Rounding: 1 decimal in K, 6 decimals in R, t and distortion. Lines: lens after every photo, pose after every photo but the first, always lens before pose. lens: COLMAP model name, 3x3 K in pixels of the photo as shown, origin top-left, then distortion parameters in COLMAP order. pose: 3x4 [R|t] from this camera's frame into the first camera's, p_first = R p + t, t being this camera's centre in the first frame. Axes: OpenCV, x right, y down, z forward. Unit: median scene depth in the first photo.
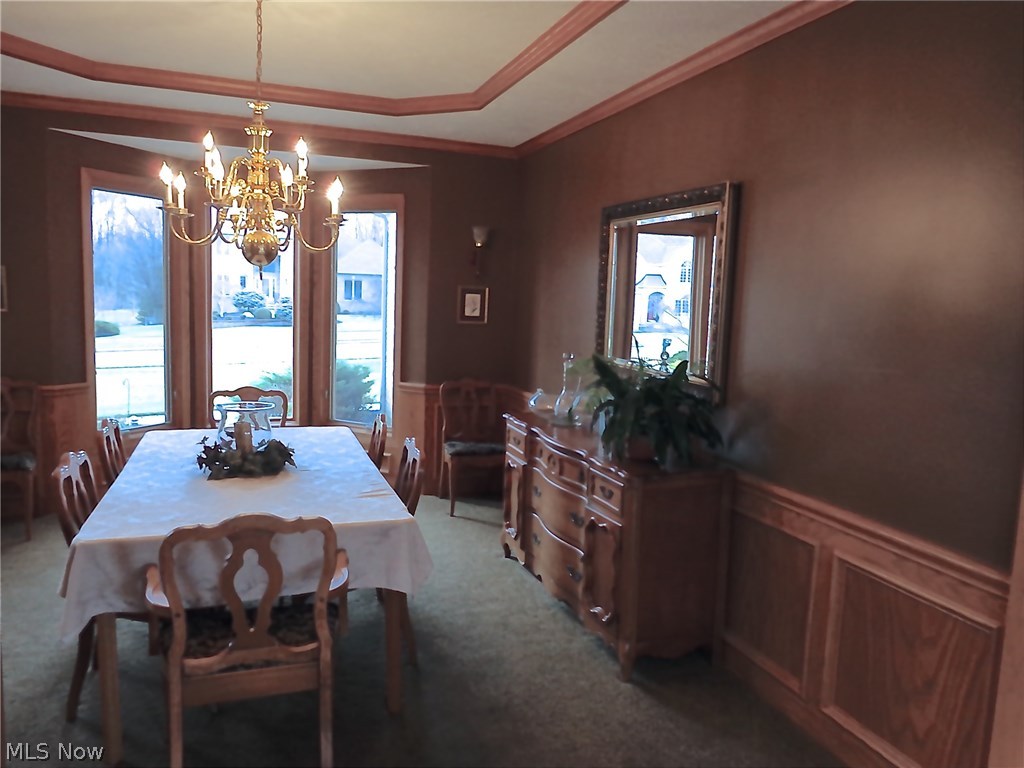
lens RADIAL K [[766.1, 0, 512.0], [0, 766.1, 384.0], [0, 0, 1]] dist [0.004671, -0.004320]
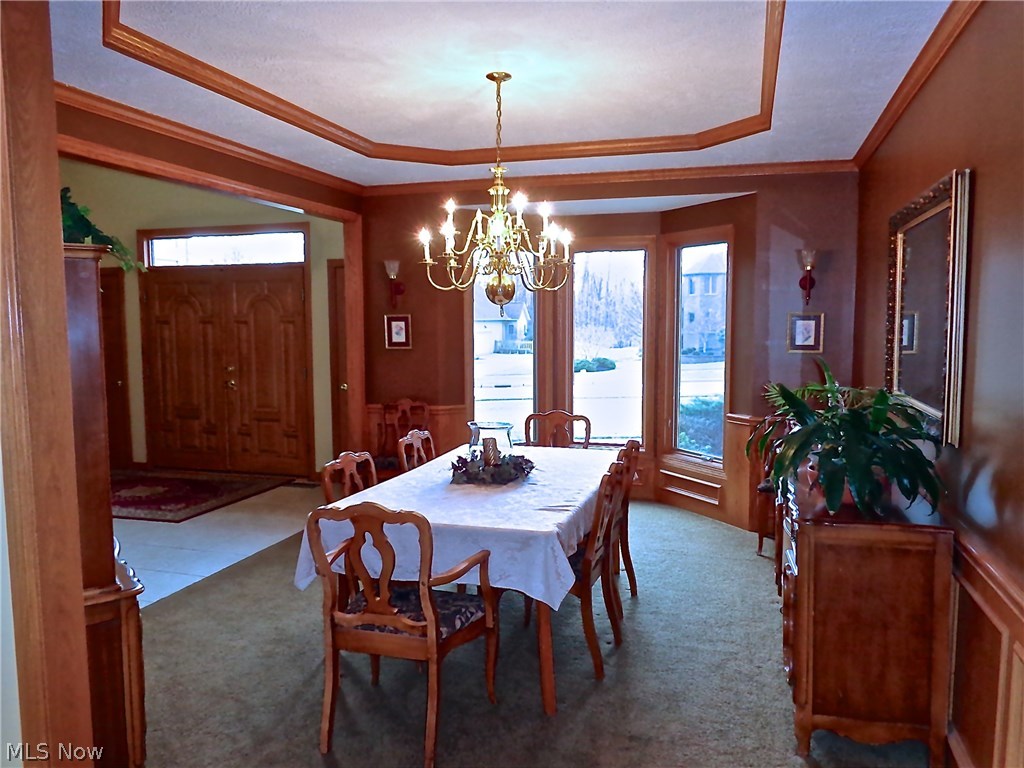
lens RADIAL K [[759.1, 0, 512.0], [0, 759.1, 384.0], [0, 0, 1]] dist [-0.008996, -0.003066]
pose [[0.805684, 0.008658, -0.592283, 0.380745], [-0.036103, 0.998752, -0.034512, 0.007108], [0.591245, 0.049189, 0.804991, 0.089334]]
